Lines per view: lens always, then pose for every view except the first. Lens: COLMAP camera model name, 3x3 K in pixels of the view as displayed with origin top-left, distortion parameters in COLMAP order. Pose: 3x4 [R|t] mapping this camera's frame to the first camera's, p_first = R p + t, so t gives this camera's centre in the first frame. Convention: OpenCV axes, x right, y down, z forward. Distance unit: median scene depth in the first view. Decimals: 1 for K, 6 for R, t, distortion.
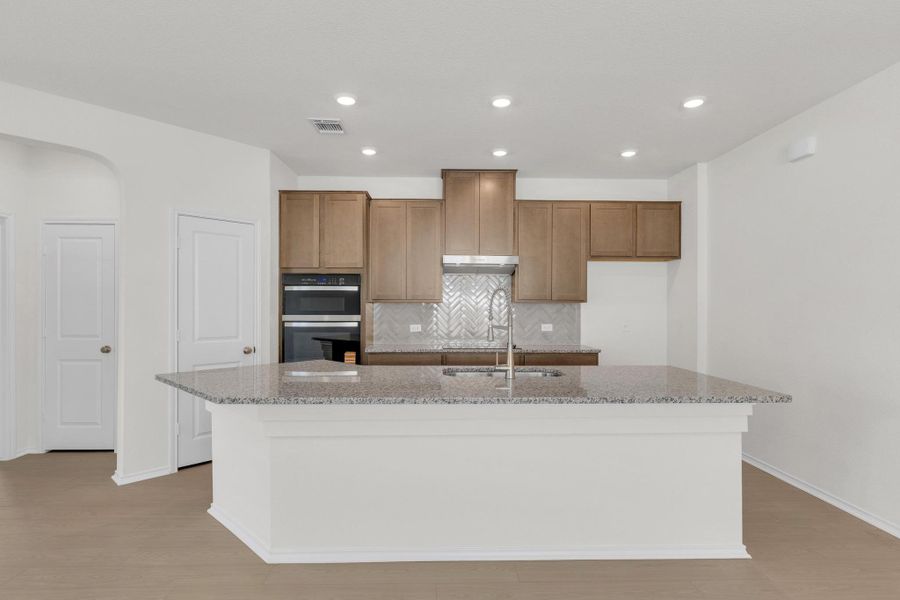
lens RADIAL K [[465.2, 0, 449.8], [0, 465.2, 305.2], [0, 0, 1]] dist [-0.002438, -0.000330]
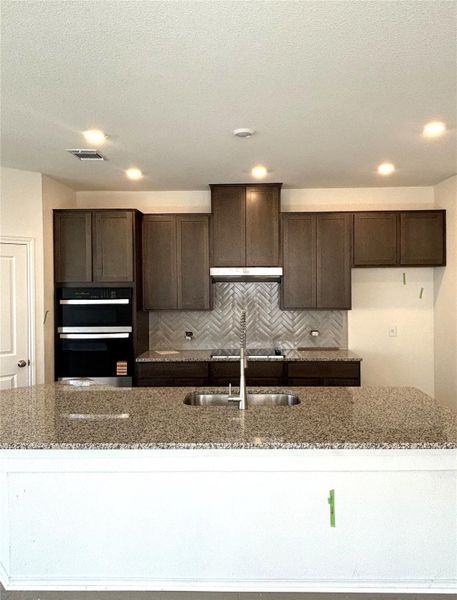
lens RADIAL K [[441.1, 0, 240.8], [0, 441.1, 287.0], [0, 0, 1]] dist [0.038786, -0.053222]
pose [[0.998877, -0.010551, -0.046192, 0.102840], [0.010903, 0.999913, 0.007370, -0.072457], [0.046110, -0.007866, 0.998905, 0.008892]]
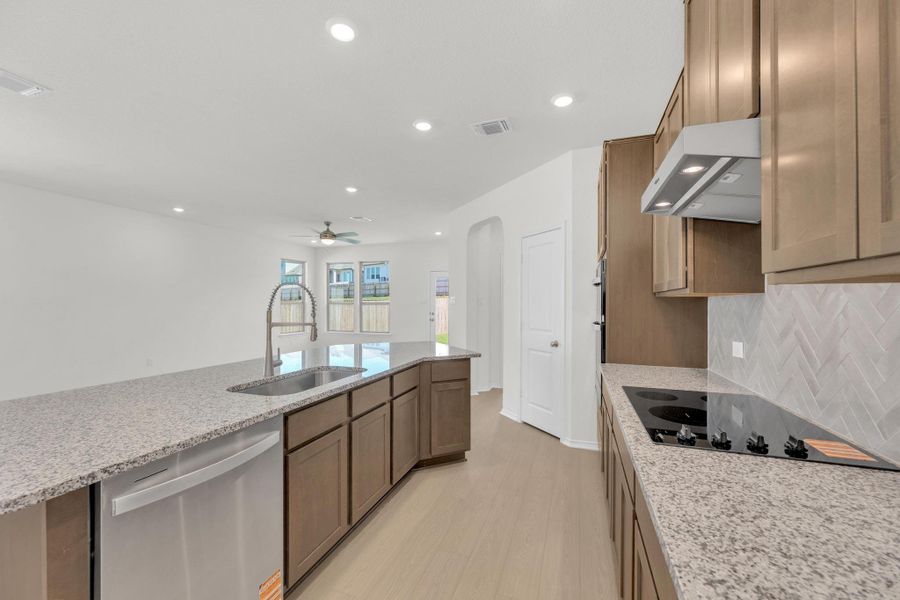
lens RADIAL K [[369.4, 0, 448.7], [0, 369.4, 303.3], [0, 0, 1]] dist [-0.000579, -0.000094]
pose [[-0.354831, -0.005551, -0.934914, 0.427918], [-0.001244, 0.999984, -0.005465, 0.005780], [0.934930, -0.000776, -0.354833, 0.970916]]
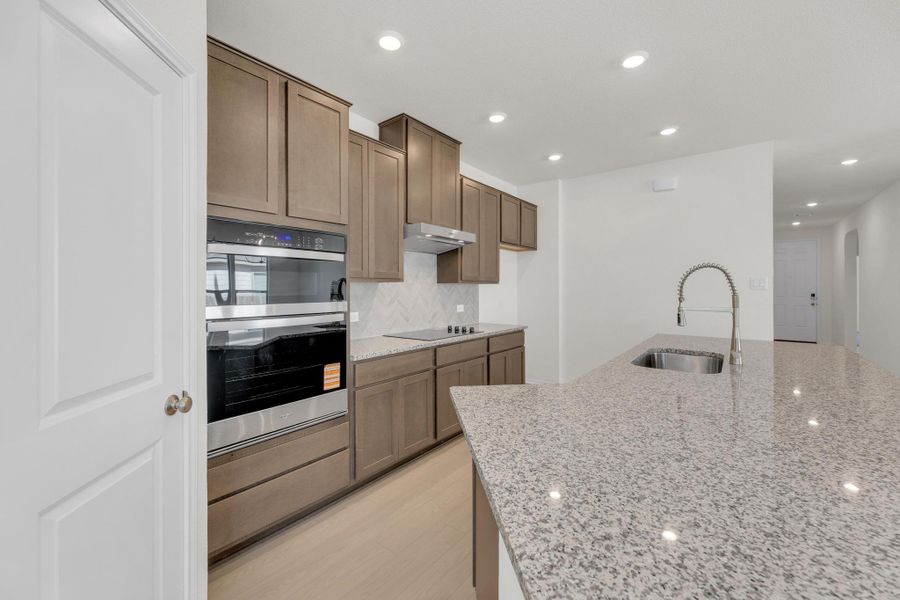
lens RADIAL K [[364.3, 0, 453.2], [0, 364.3, 286.5], [0, 0, 1]] dist [-0.001675, -0.000109]
pose [[0.640624, 0.000028, 0.767855, -0.465966], [0.001232, 0.999999, -0.001064, 0.001632], [-0.767854, 0.001628, 0.640623, 0.576157]]
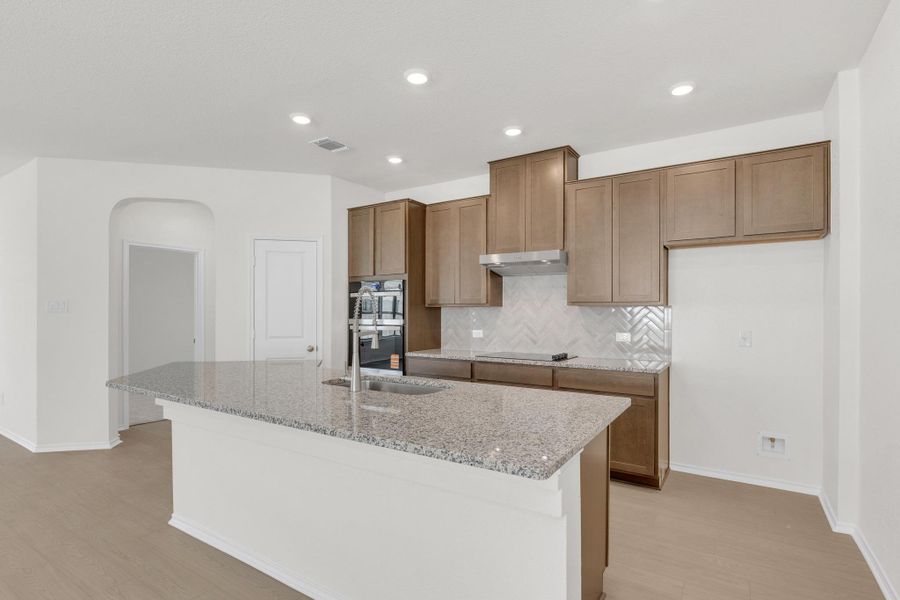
lens RADIAL K [[449.7, 0, 448.5], [0, 449.7, 310.7], [0, 0, 1]] dist [-0.002070, -0.000322]
pose [[0.824258, -0.002814, -0.566208, 0.451002], [0.002976, 0.999995, -0.000639, 0.002734], [0.566207, -0.001158, 0.824262, 0.233380]]
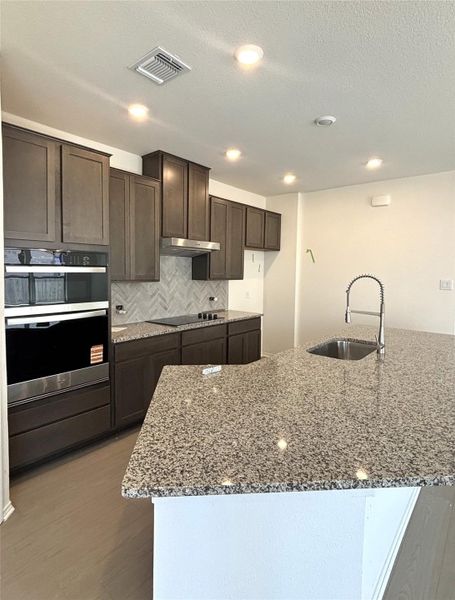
lens RADIAL K [[322.4, 0, 226.3], [0, 322.4, 285.9], [0, 0, 1]] dist [0.002594, -0.001435]
pose [[0.663355, -0.032076, 0.747617, -0.485046], [-0.015034, 0.998308, 0.056171, -0.043029], [-0.748153, -0.048501, 0.661751, 0.439656]]
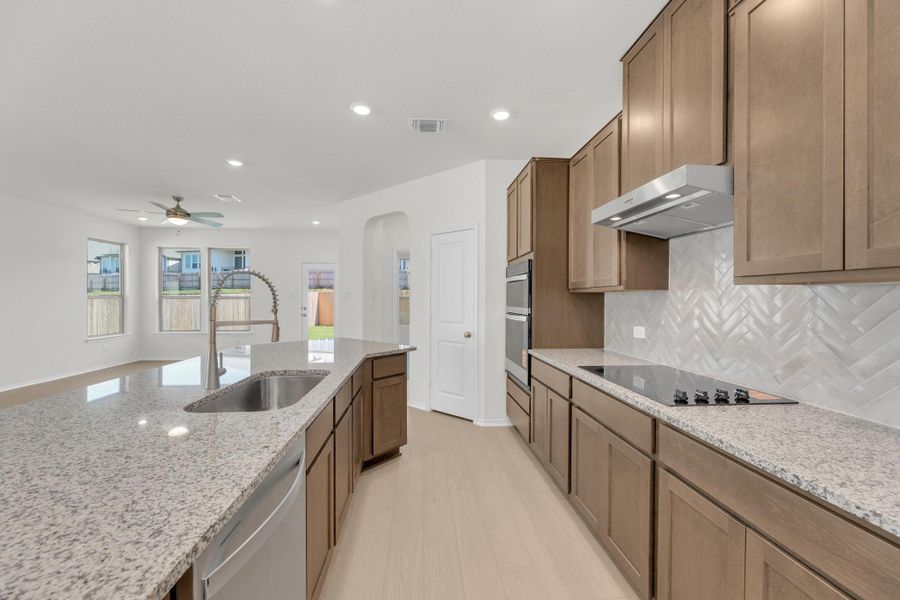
lens RADIAL K [[362.0, 0, 449.7], [0, 362.0, 300.3], [0, 0, 1]] dist [0.000829, -0.000079]
pose [[0.060802, 0.002226, -0.998147, 0.447857], [-0.000055, 0.999998, 0.002227, 0.005932], [0.998150, -0.000081, 0.060802, 0.809407]]
